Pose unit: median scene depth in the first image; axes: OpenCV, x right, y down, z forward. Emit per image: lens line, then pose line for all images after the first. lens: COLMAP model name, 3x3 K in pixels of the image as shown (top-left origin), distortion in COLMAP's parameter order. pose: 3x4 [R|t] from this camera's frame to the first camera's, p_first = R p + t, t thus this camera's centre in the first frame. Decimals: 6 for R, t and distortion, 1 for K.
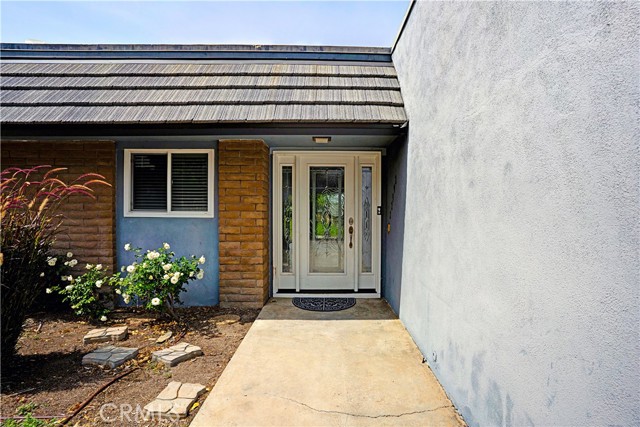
lens RADIAL K [[316.3, 0, 336.8], [0, 316.3, 208.3], [0, 0, 1]] dist [-0.045331, 0.016959]
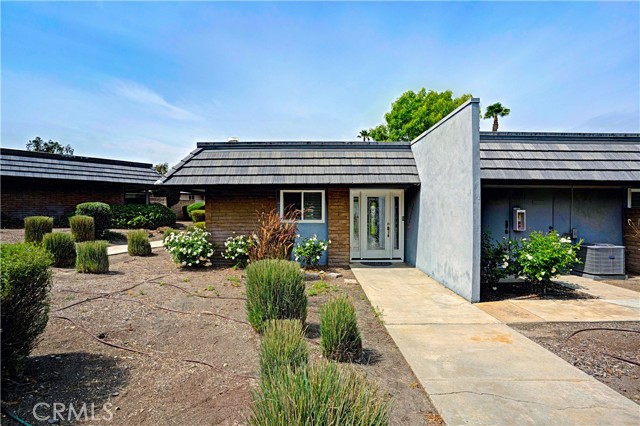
lens RADIAL K [[316.3, 0, 308.6], [0, 316.3, 212.9], [0, 0, 1]] dist [-0.045331, 0.016959]
pose [[0.998220, -0.009284, -0.058917, -0.378388], [0.010188, 0.999835, 0.015054, -0.070429], [0.058768, -0.015628, 0.998149, -1.127613]]
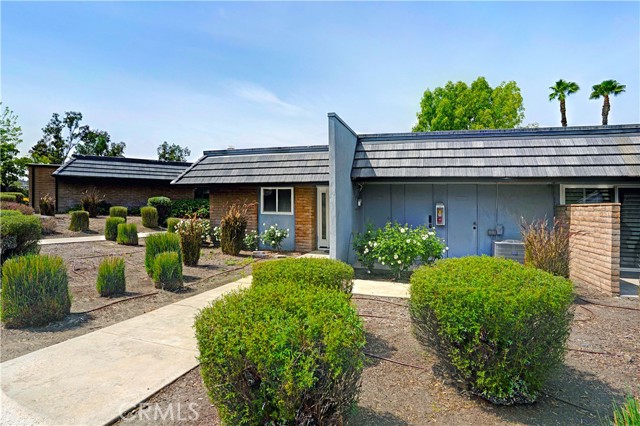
lens RADIAL K [[332.0, 0, 313.8], [0, 332.0, 211.0], [0, 0, 1]] dist [-0.045652, -0.003584]
pose [[0.930517, 0.008336, -0.366154, 0.729252], [-0.001328, 0.999811, 0.019386, -0.051976], [0.366246, -0.017552, 0.930352, -1.400376]]
